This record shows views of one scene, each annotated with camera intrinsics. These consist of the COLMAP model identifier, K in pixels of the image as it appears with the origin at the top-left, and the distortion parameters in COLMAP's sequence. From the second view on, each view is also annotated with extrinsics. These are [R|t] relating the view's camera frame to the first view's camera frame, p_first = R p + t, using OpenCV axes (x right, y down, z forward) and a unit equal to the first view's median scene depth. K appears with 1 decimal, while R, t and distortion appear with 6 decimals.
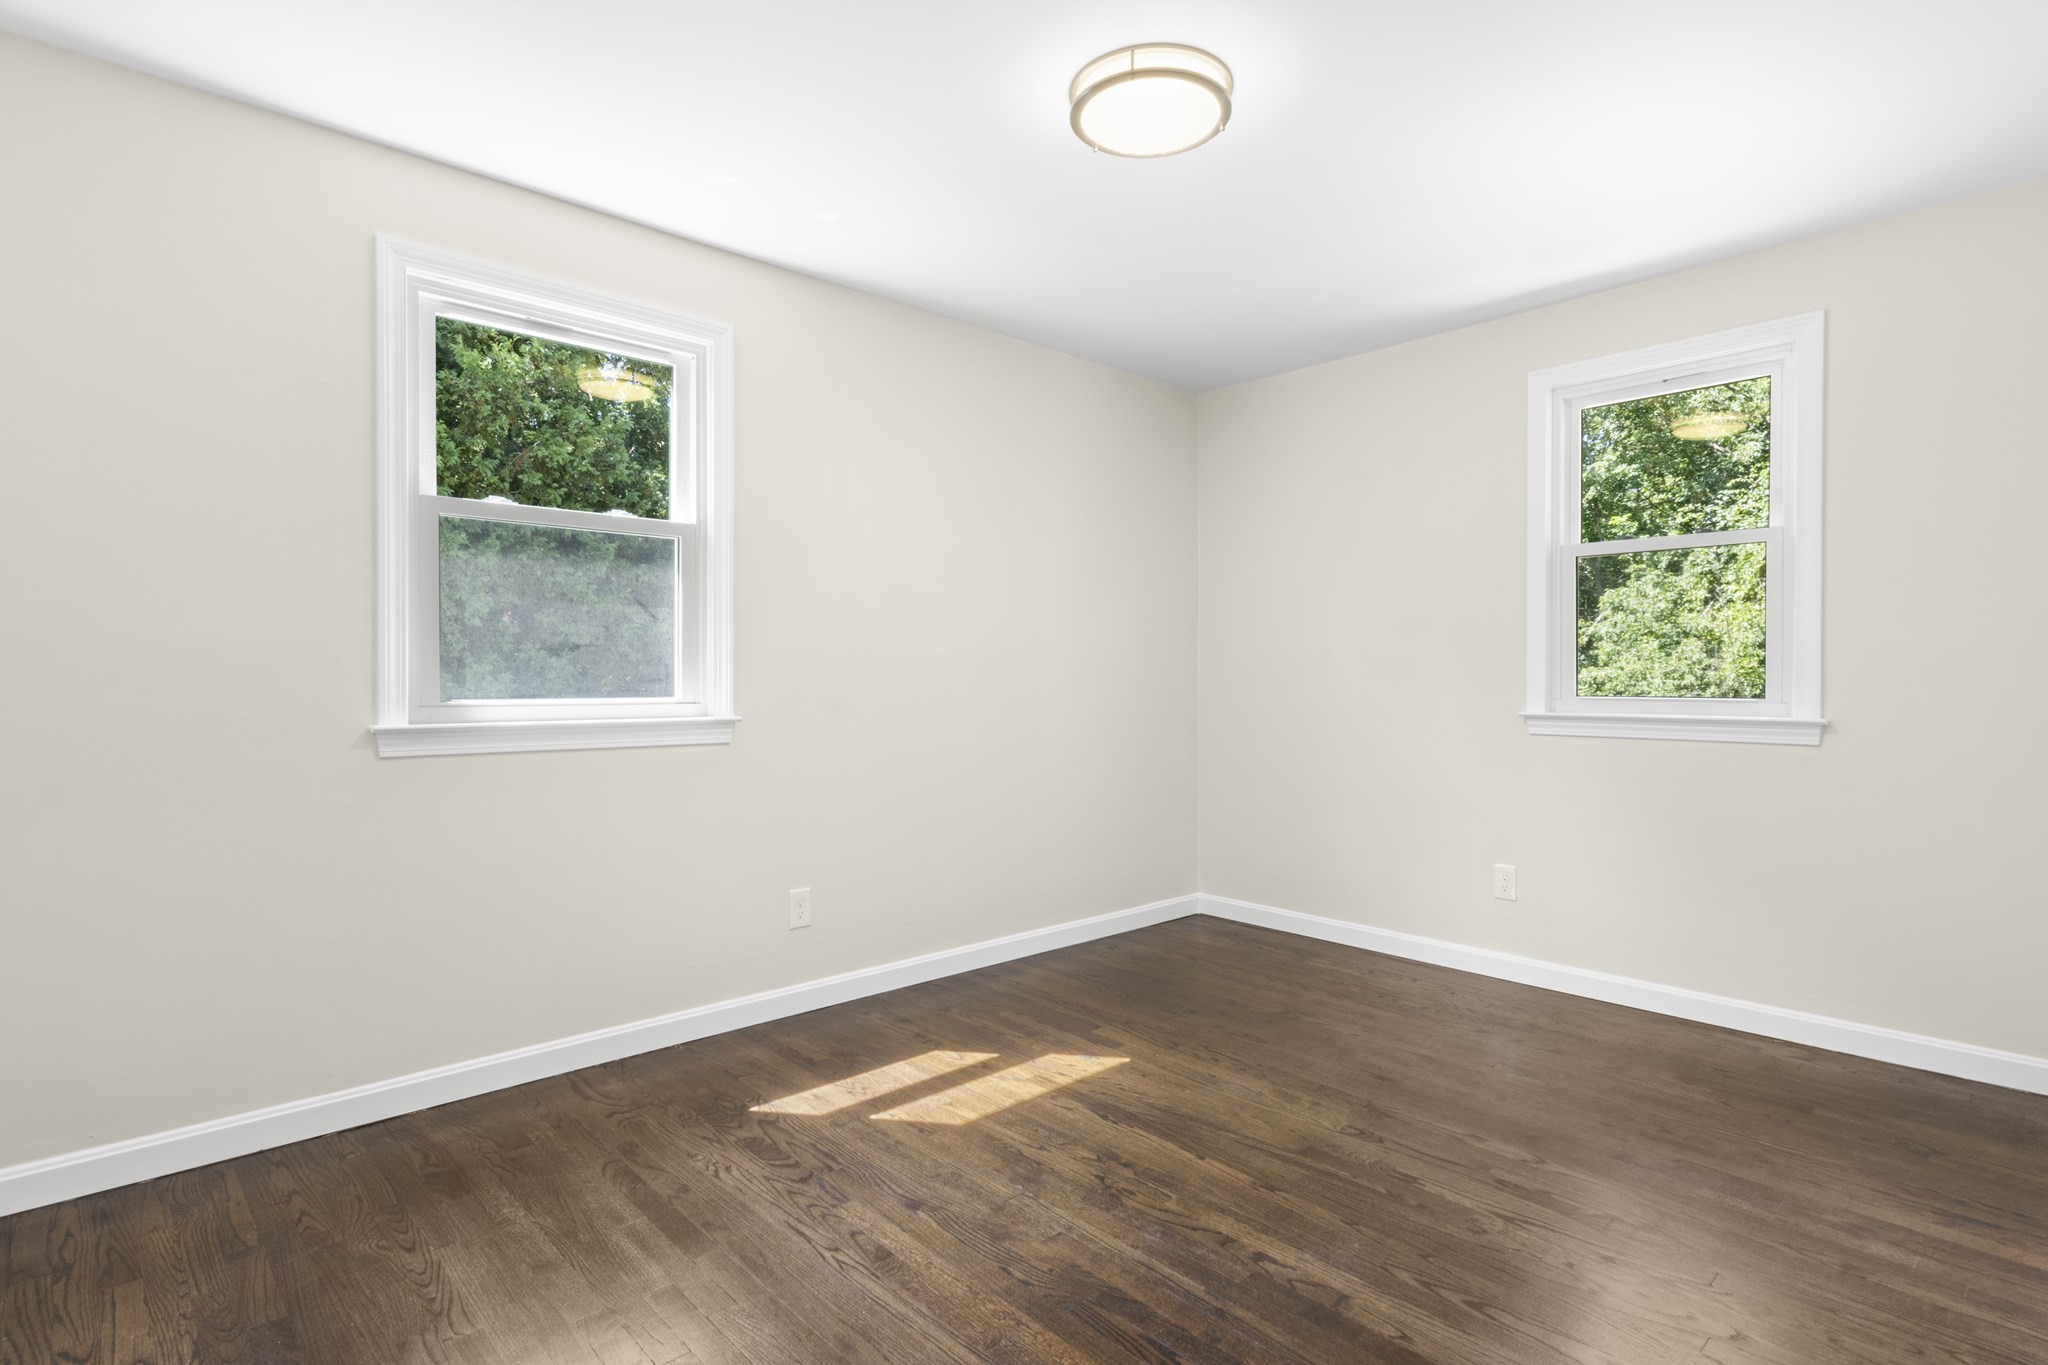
lens RADIAL K [[1022.5, 0, 1024.0], [0, 1022.5, 682.5], [0, 0, 1]] dist [0.000023, 0.000086]
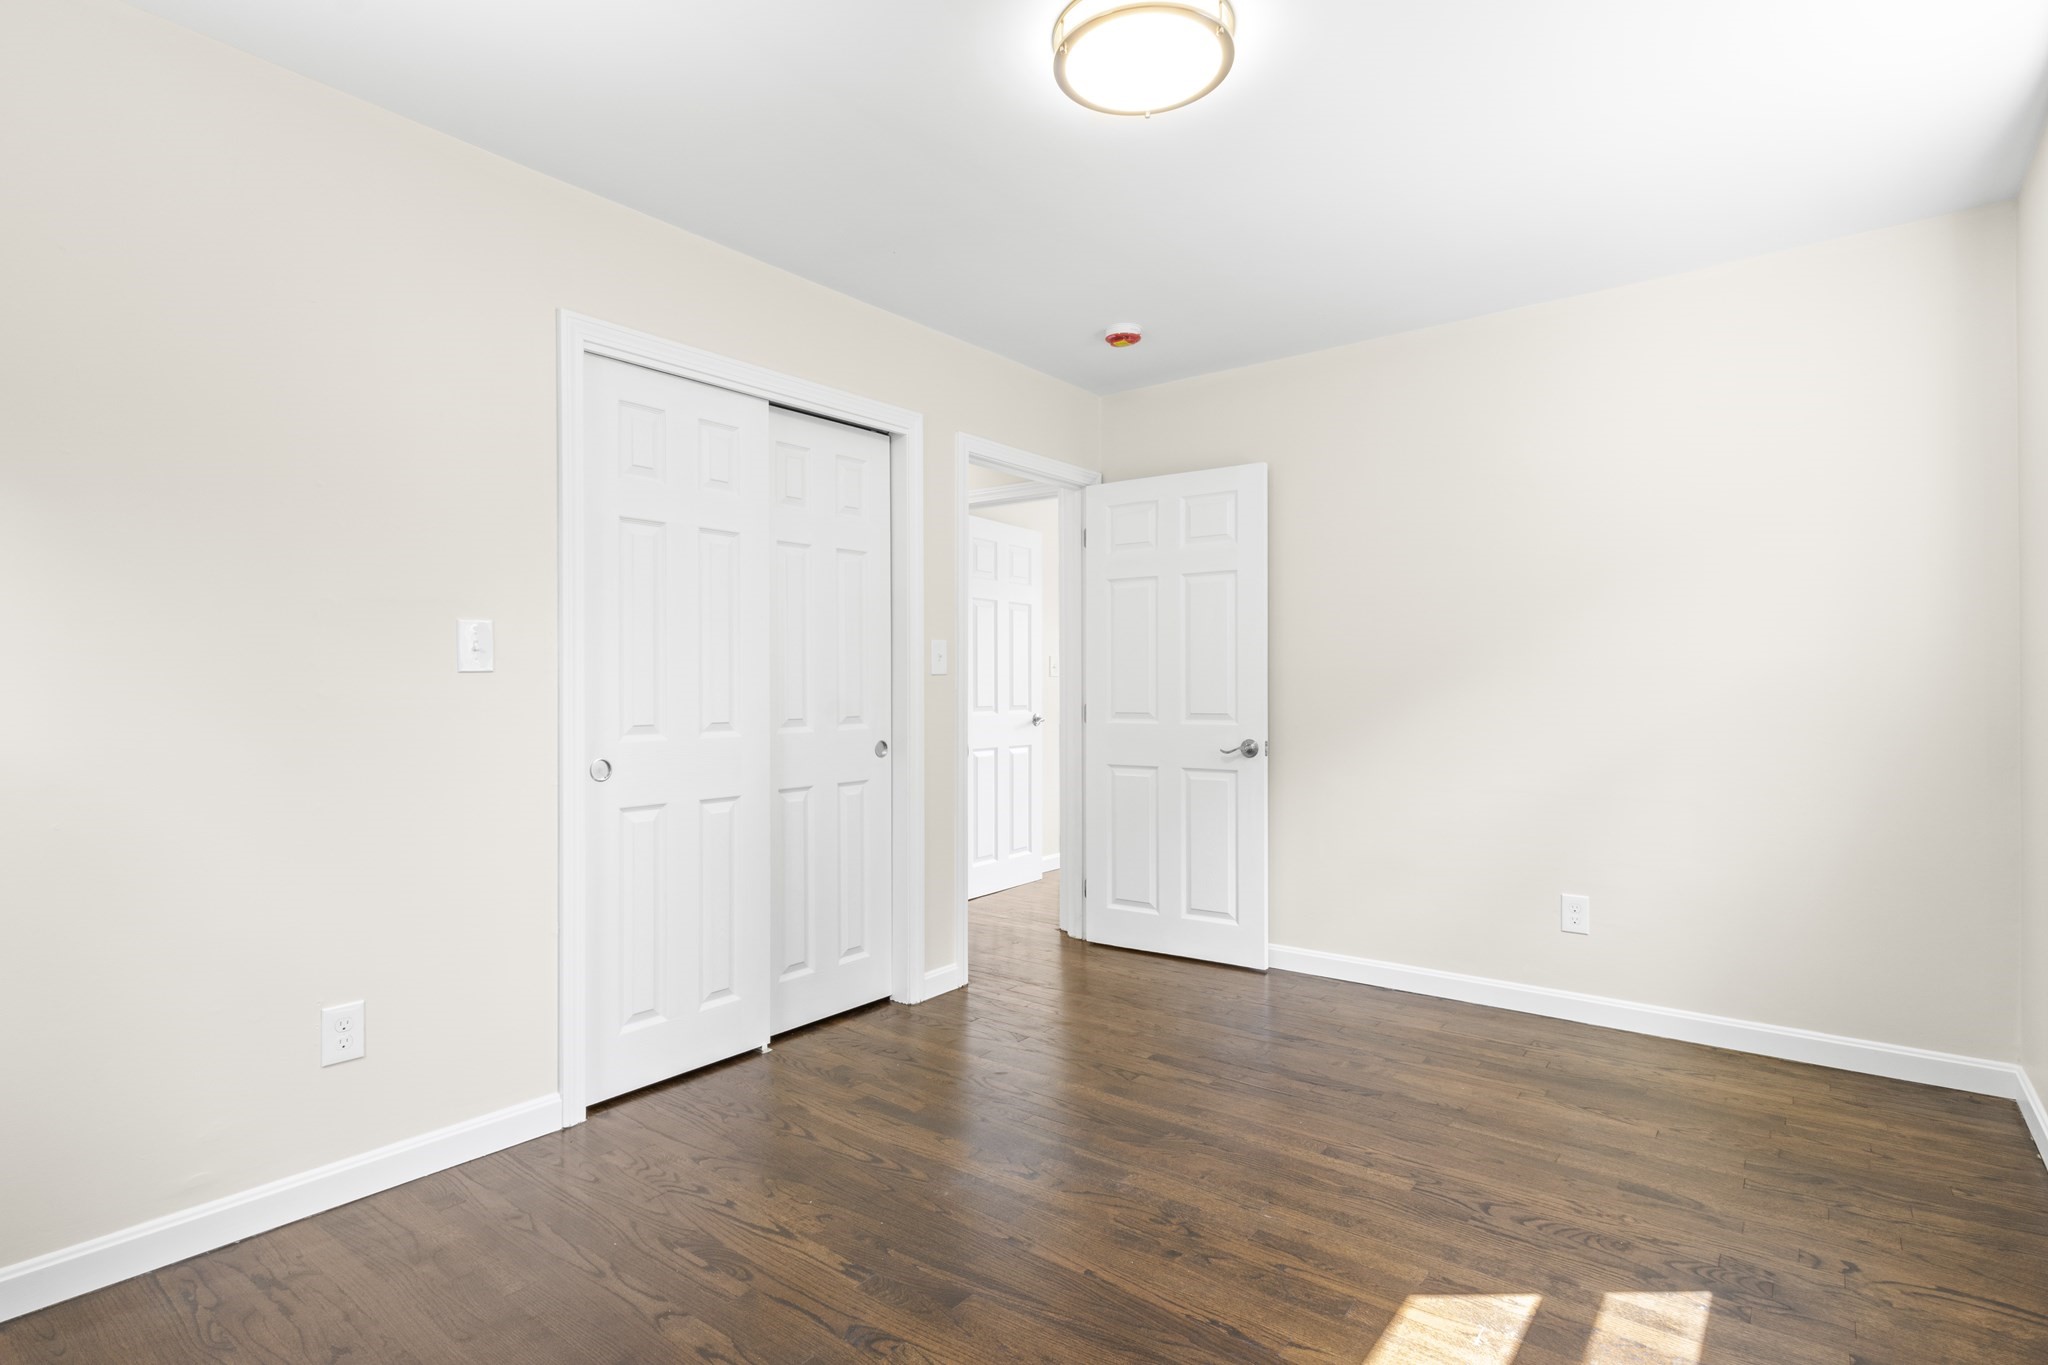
lens RADIAL K [[1022.5, 0, 1024.0], [0, 1022.5, 682.5], [0, 0, 1]] dist [0.000023, 0.000086]
pose [[-0.986683, -0.000231, -0.162657, 0.375668], [-0.001275, 0.999979, 0.006314, -0.018739], [0.162652, 0.006437, -0.986662, 1.883184]]
